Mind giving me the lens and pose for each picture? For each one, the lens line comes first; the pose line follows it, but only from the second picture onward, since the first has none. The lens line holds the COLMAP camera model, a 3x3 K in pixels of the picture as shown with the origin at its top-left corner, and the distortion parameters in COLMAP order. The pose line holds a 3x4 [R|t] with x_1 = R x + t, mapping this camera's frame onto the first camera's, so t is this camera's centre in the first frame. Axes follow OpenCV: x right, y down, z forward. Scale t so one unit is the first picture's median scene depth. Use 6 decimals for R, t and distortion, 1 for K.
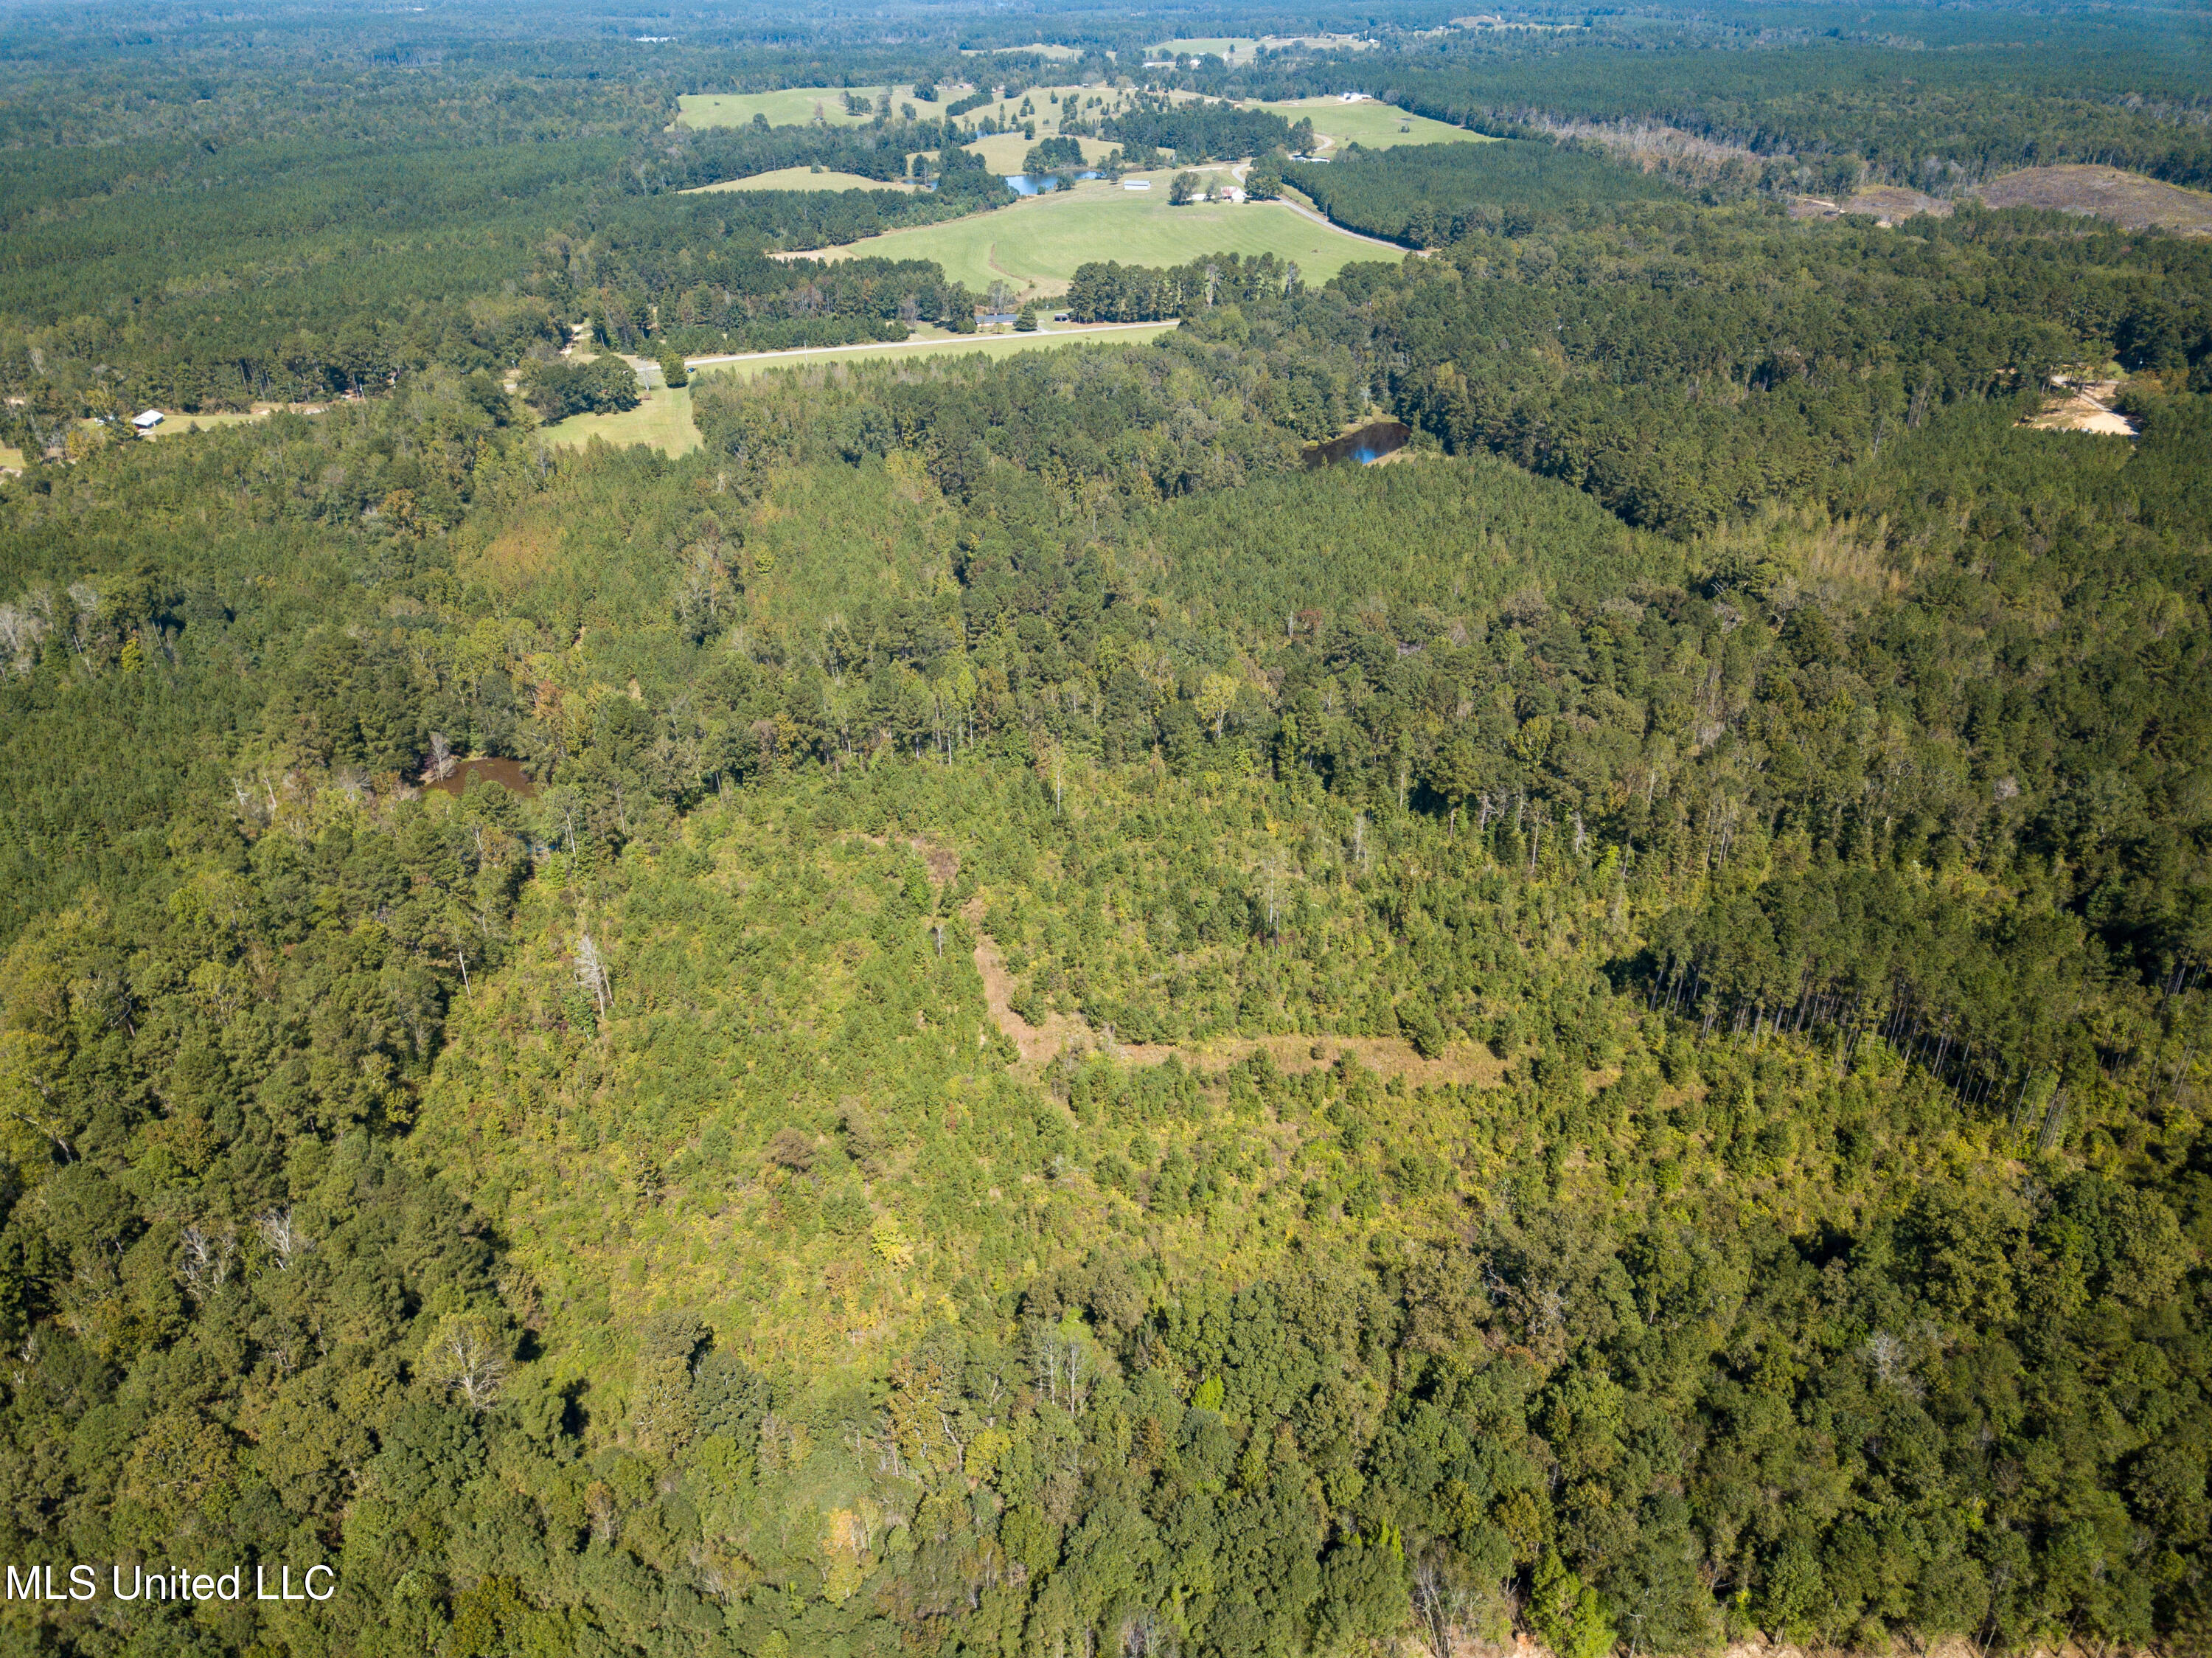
lens RADIAL K [[1700.6, 0, 1106.0], [0, 1700.6, 829.0], [0, 0, 1]] dist [0.077425, -0.152038]
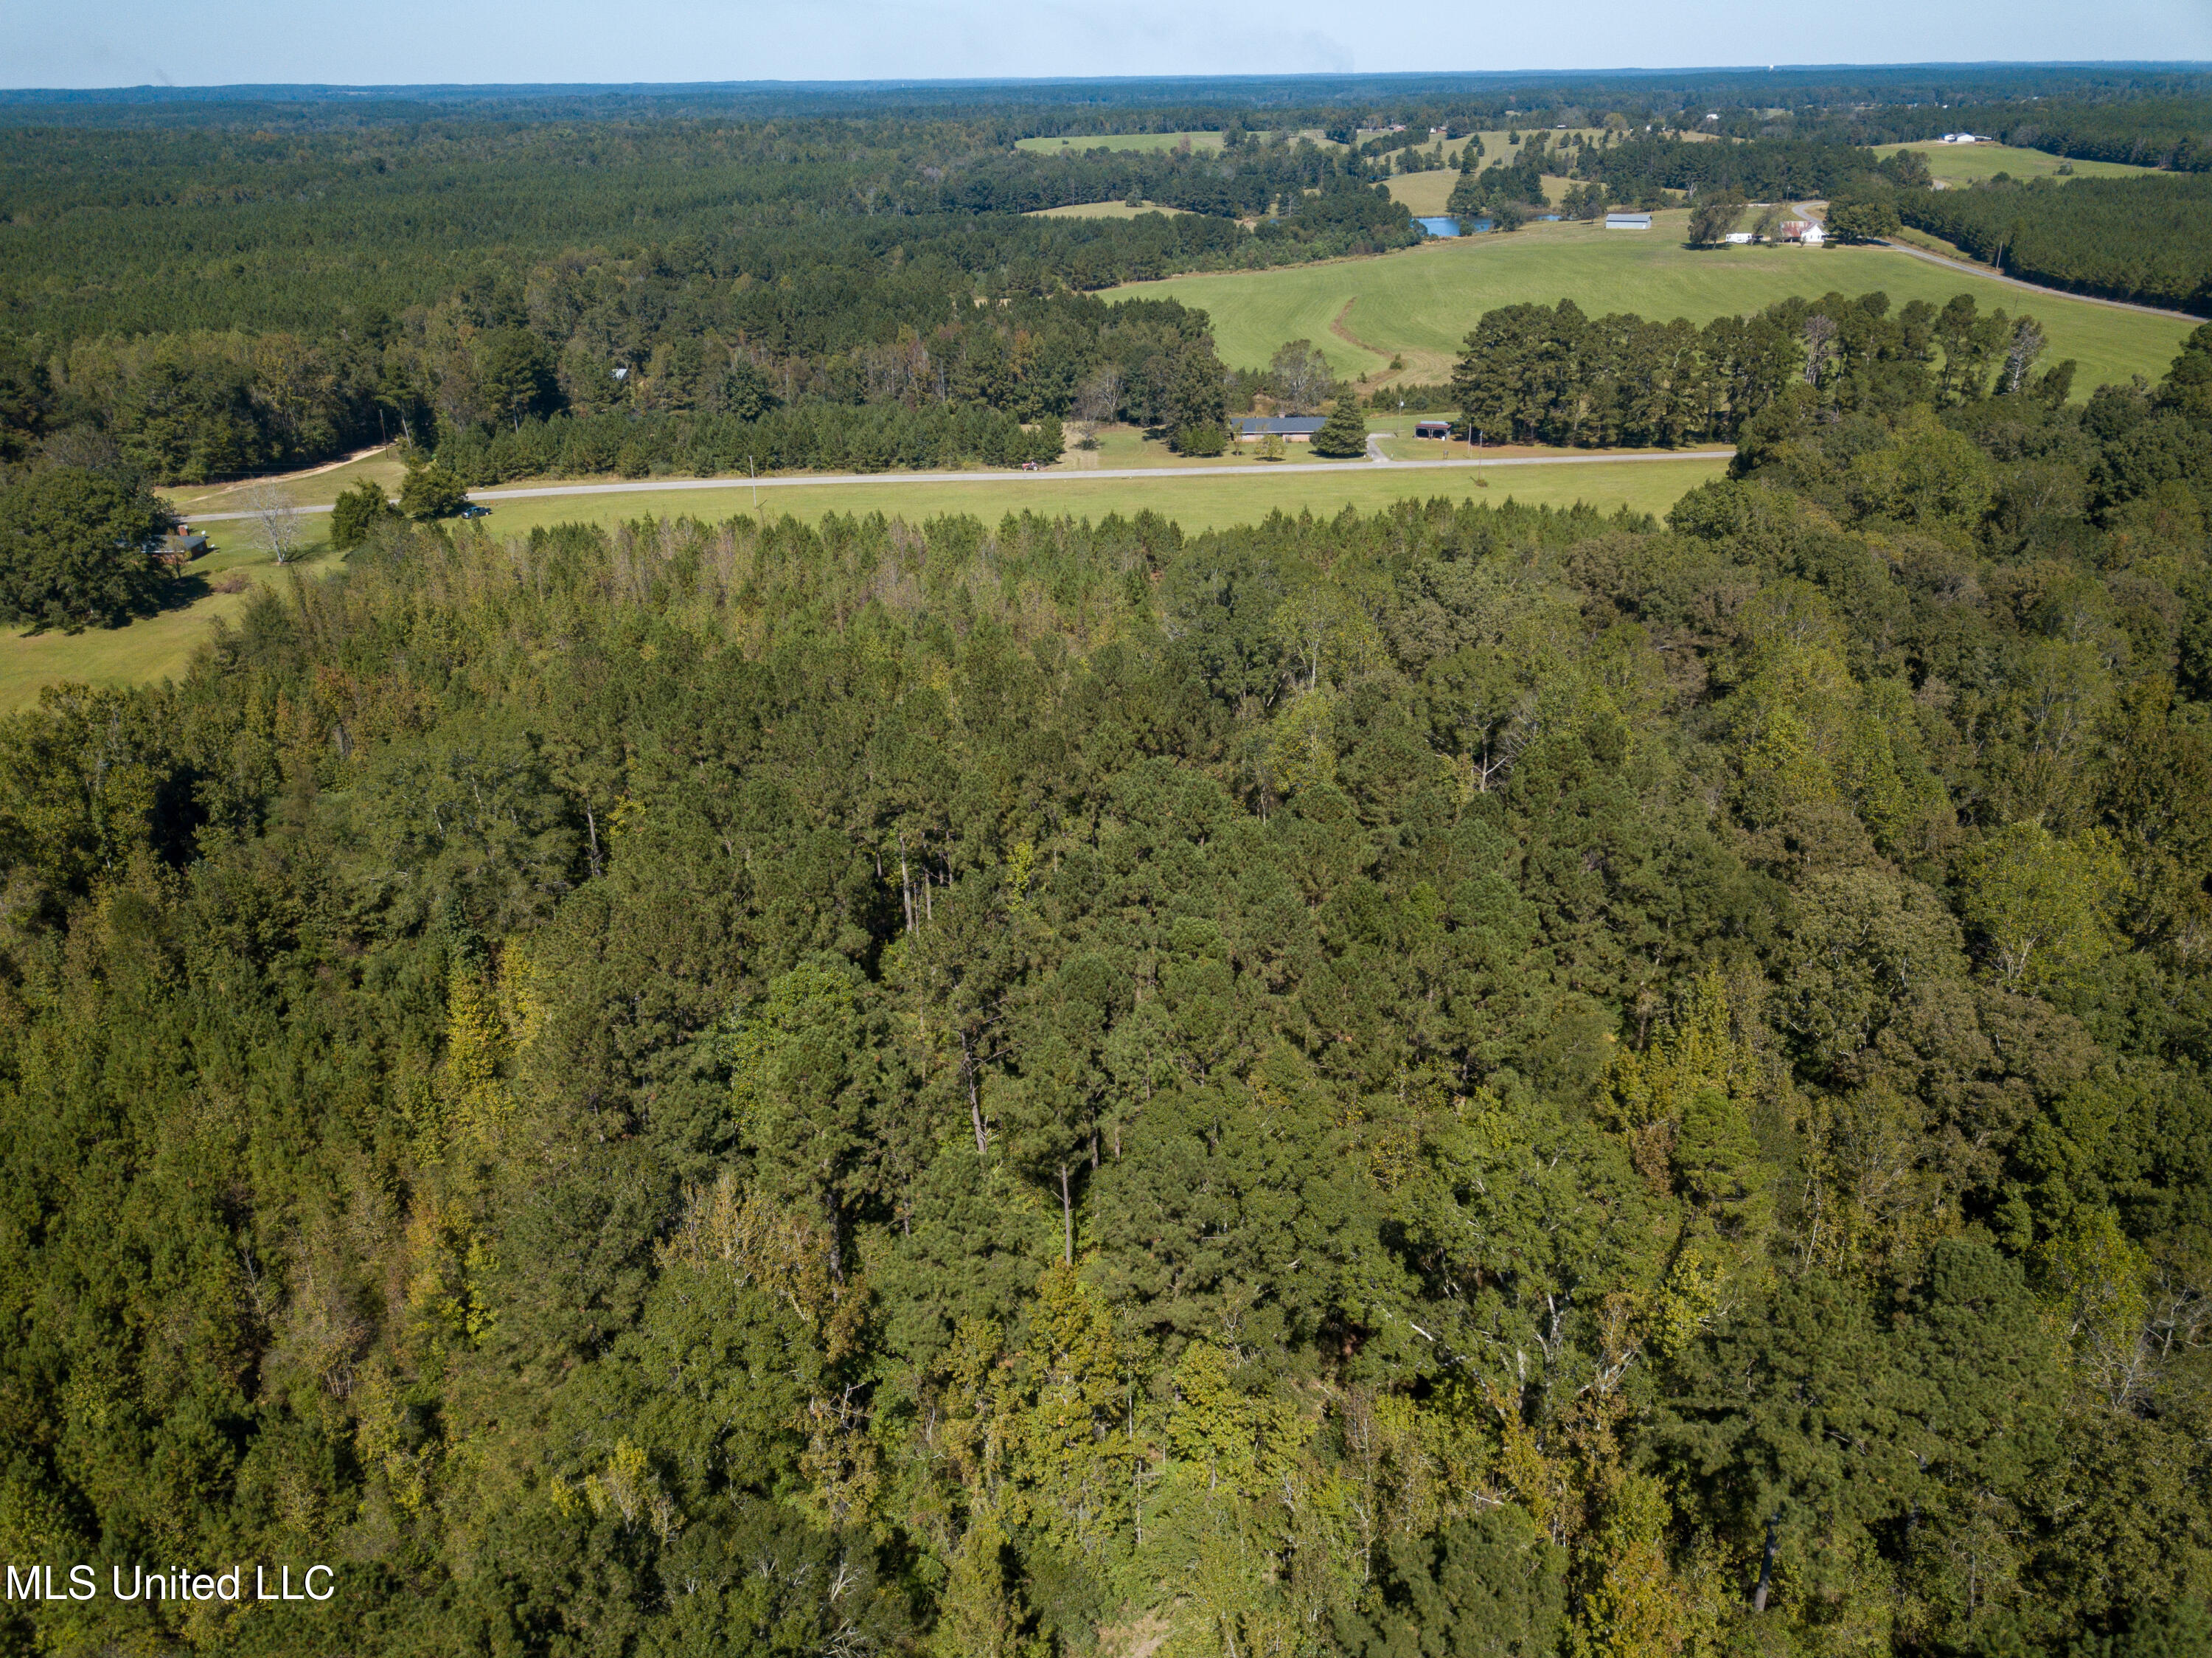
lens RADIAL K [[1677.2, 0, 1106.0], [0, 1677.2, 829.0], [0, 0, 1]] dist [0.009293, -0.001796]
pose [[0.965503, 0.101583, -0.239761, 0.012254], [-0.114589, 0.992570, -0.040906, -0.351737], [0.233824, 0.066969, 0.969970, 1.178182]]
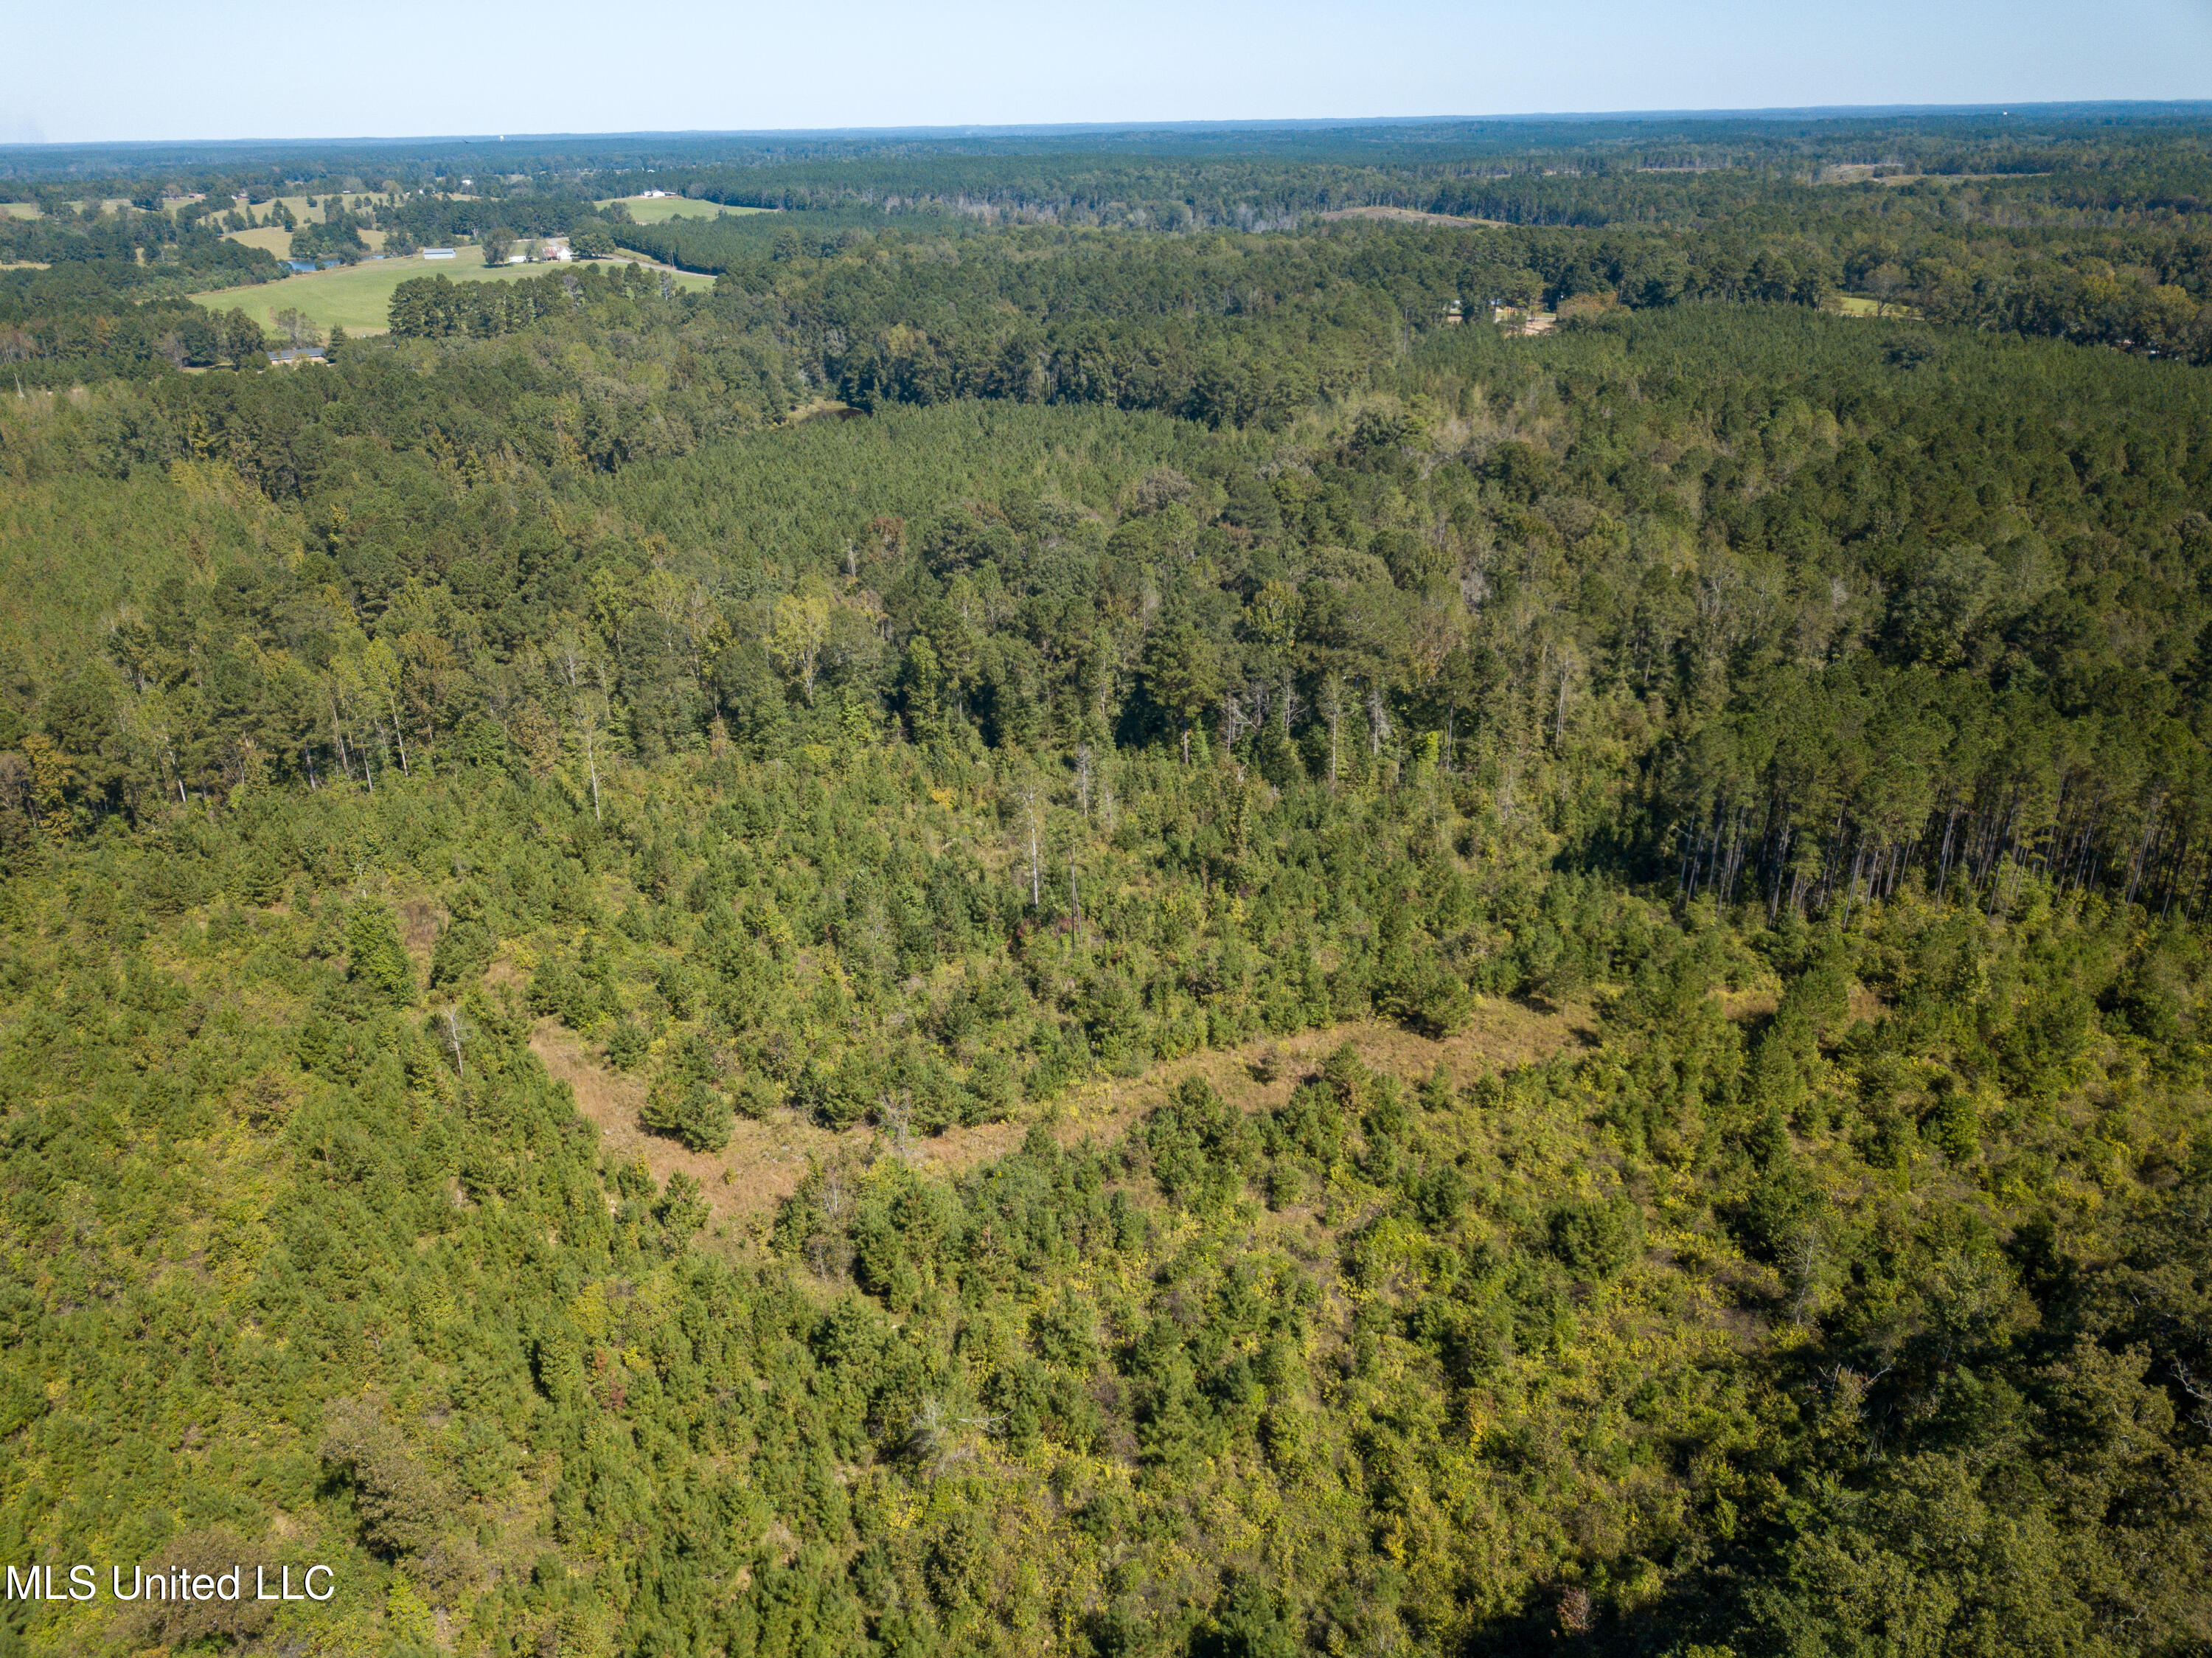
lens RADIAL K [[1686.9, 0, 1106.0], [0, 1686.9, 829.0], [0, 0, 1]] dist [0.006369, -0.001632]
pose [[0.920173, -0.159675, 0.357471, -0.068594], [0.190193, 0.980386, -0.051663, 0.051779], [-0.342210, 0.115528, 0.932494, 0.358199]]
